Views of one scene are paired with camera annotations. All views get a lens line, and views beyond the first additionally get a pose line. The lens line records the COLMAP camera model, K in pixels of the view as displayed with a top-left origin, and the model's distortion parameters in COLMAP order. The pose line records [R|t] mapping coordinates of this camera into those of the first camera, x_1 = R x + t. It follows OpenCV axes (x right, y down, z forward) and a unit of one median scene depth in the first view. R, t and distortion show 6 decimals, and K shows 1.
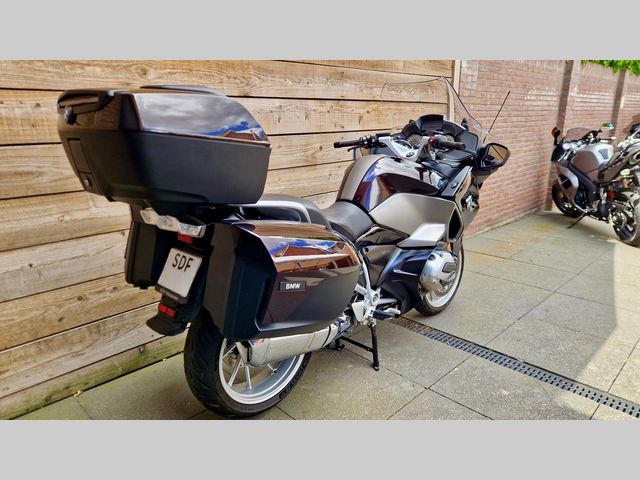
lens RADIAL K [[436.3, 0, 329.8], [0, 436.3, 244.4], [0, 0, 1]] dist [0.035263, -0.041725]
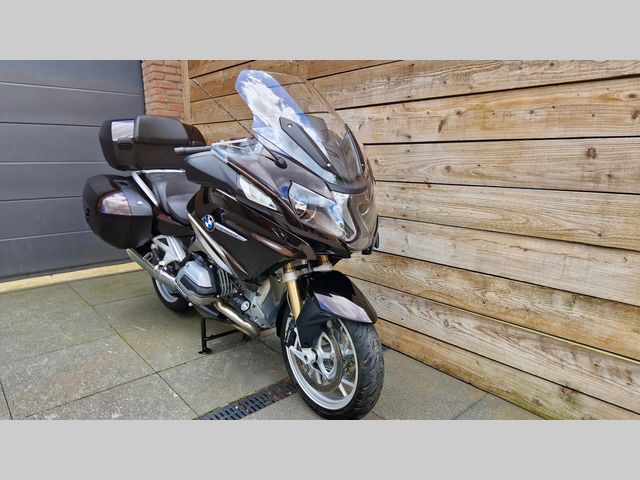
lens RADIAL K [[436.3, 0, 310.7], [0, 436.3, 236.8], [0, 0, 1]] dist [0.035263, -0.041725]
pose [[-0.103116, 0.194560, -0.975456, 1.083918], [-0.277048, 0.936257, 0.216029, -0.296023], [0.955307, 0.292524, -0.042640, 1.222655]]
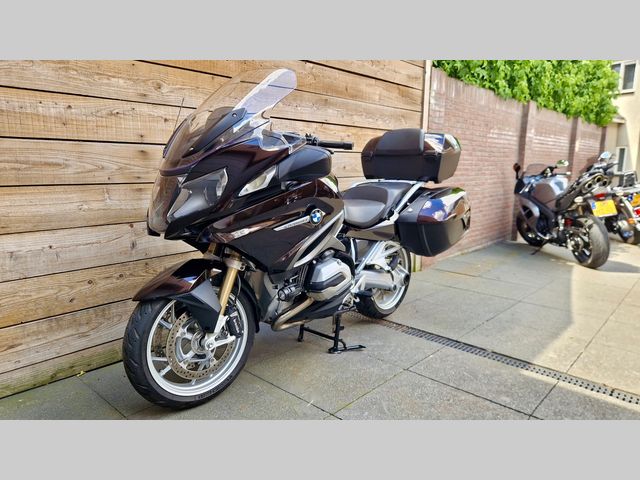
lens RADIAL K [[436.3, 0, 324.7], [0, 436.3, 238.0], [0, 0, 1]] dist [0.035263, -0.041725]
pose [[0.998858, 0.009105, 0.046897, -0.032705], [-0.003729, 0.993534, -0.113475, 0.118654], [-0.047627, 0.113170, 0.992433, -0.109255]]
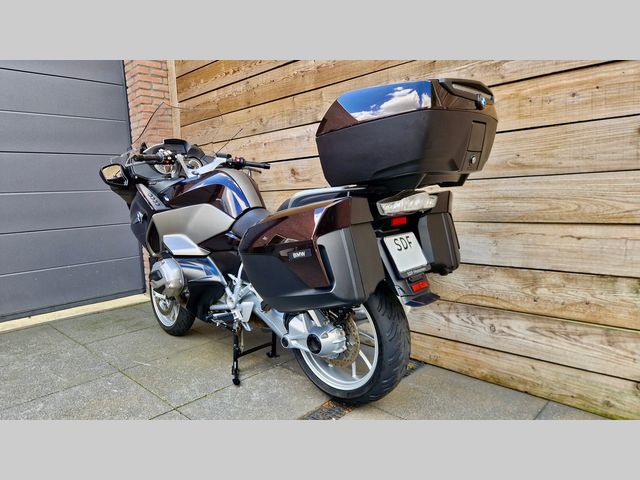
lens RADIAL K [[436.3, 0, 310.6], [0, 436.3, 233.3], [0, 0, 1]] dist [0.035263, -0.041725]
pose [[-0.023734, 0.103542, -0.994342, 1.027126], [-0.235373, 0.966084, 0.106218, -0.184266], [0.971615, 0.236562, 0.001442, 1.112441]]
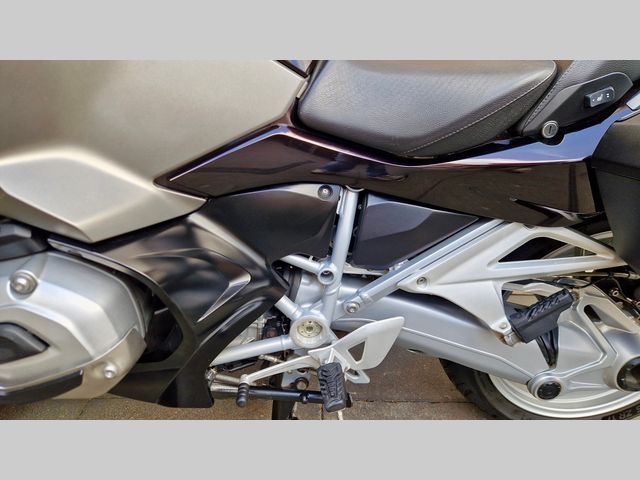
lens RADIAL K [[436.3, 0, 316.2], [0, 436.3, 241.1], [0, 0, 1]] dist [0.035263, -0.041725]
pose [[0.679986, 0.313146, -0.662992, 0.289992], [-0.202189, 0.949237, 0.240974, -0.040632], [0.704797, -0.029809, 0.708783, 0.742591]]
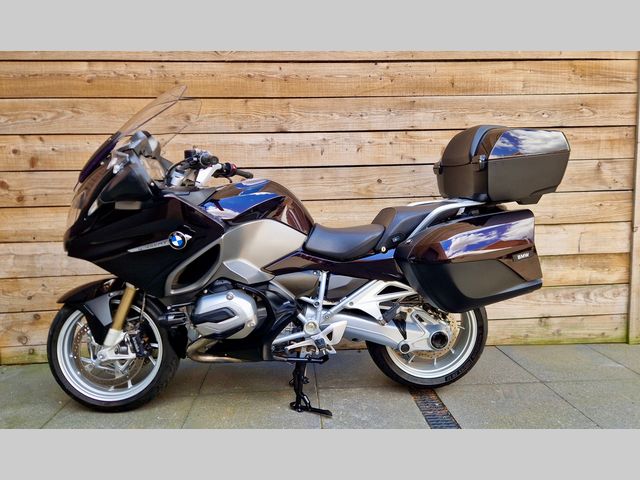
lens RADIAL K [[465.5, 0, 330.4], [0, 465.5, 228.2], [0, 0, 1]] dist [0.023072, -0.010263]
pose [[0.754456, 0.047736, -0.654613, 0.710045], [-0.165175, 0.979062, -0.118972, 0.017166], [0.635227, 0.197884, 0.746544, 0.270094]]
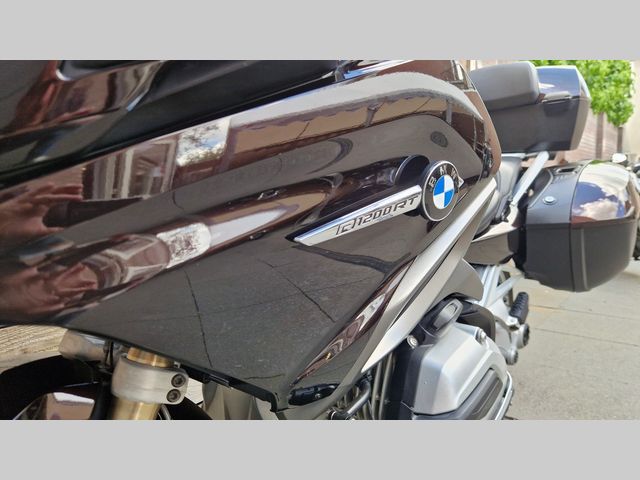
lens RADIAL K [[436.3, 0, 319.1], [0, 436.3, 237.8], [0, 0, 1]] dist [0.035263, -0.041725]
pose [[0.997555, -0.031855, 0.062199, -0.088017], [0.041919, 0.984914, -0.167892, 0.044341], [-0.055913, 0.170089, 0.983841, 0.493279]]
